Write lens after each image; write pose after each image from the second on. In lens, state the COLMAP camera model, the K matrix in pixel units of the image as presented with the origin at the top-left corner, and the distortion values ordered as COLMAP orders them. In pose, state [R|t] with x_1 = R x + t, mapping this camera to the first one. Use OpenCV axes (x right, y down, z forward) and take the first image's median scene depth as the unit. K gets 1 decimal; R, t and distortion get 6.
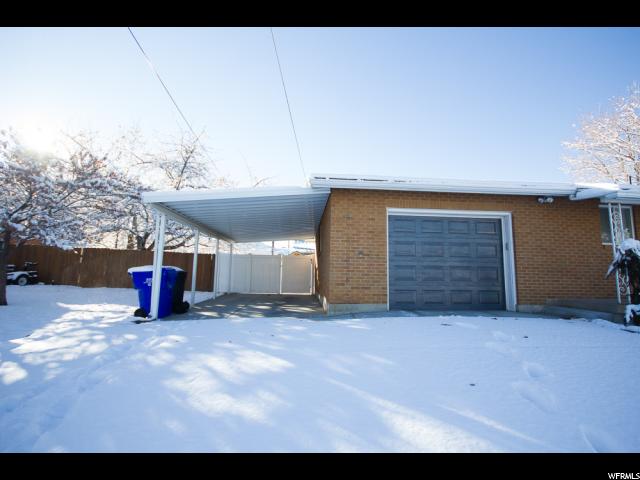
lens RADIAL K [[292.4, 0, 324.6], [0, 292.4, 242.9], [0, 0, 1]] dist [0.005772, -0.000121]
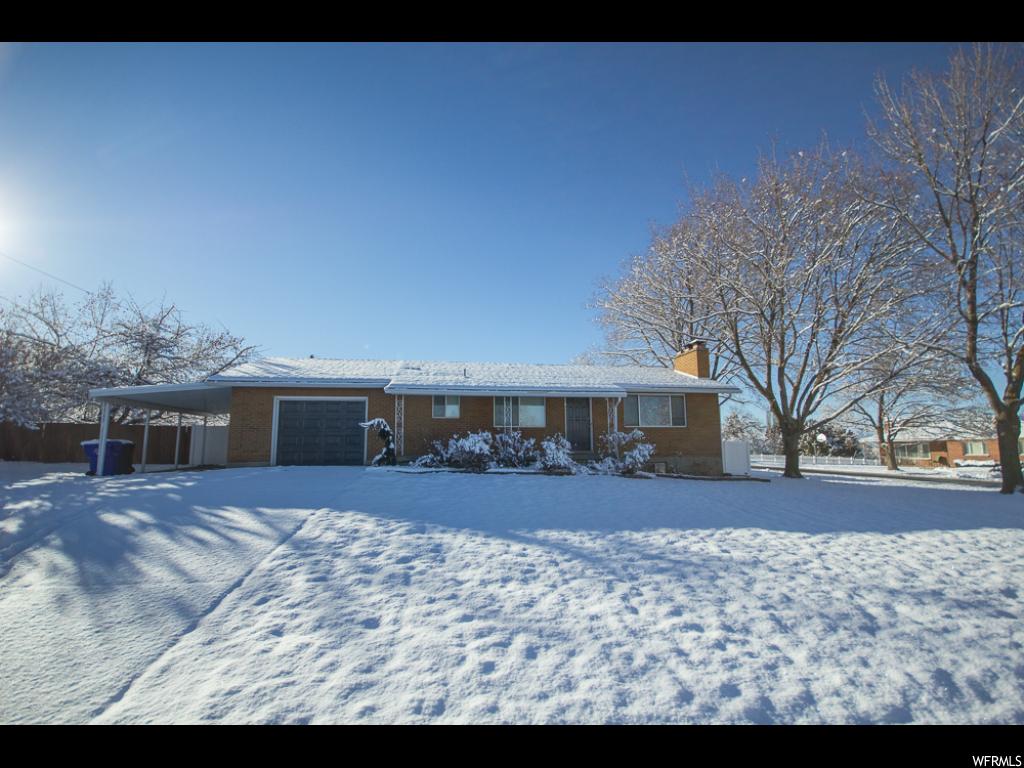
lens RADIAL K [[467.8, 0, 504.5], [0, 467.8, 386.0], [0, 0, 1]] dist [0.005772, -0.000121]
pose [[0.995920, -0.013901, 0.089164, 1.167937], [0.015625, 0.999704, -0.018662, -0.110330], [-0.088878, 0.019979, 0.995842, -1.449124]]
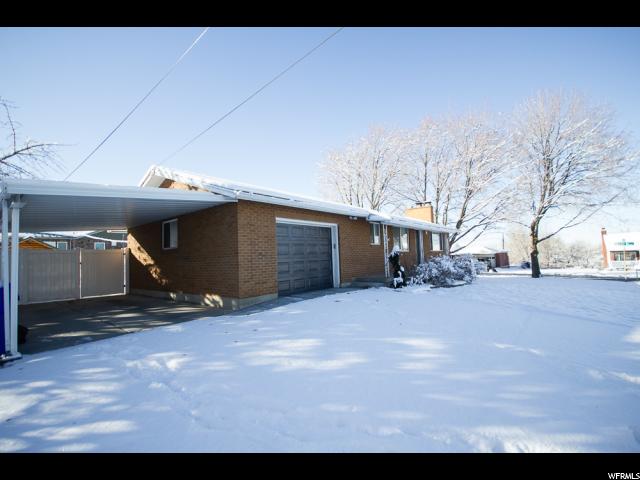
lens RADIAL K [[292.4, 0, 320.4], [0, 292.4, 240.6], [0, 0, 1]] dist [0.005772, -0.000121]
pose [[0.699171, 0.001337, 0.714954, -0.560100], [-0.036460, 0.998764, 0.033788, -0.070969], [-0.714025, -0.049691, 0.698355, -0.021433]]
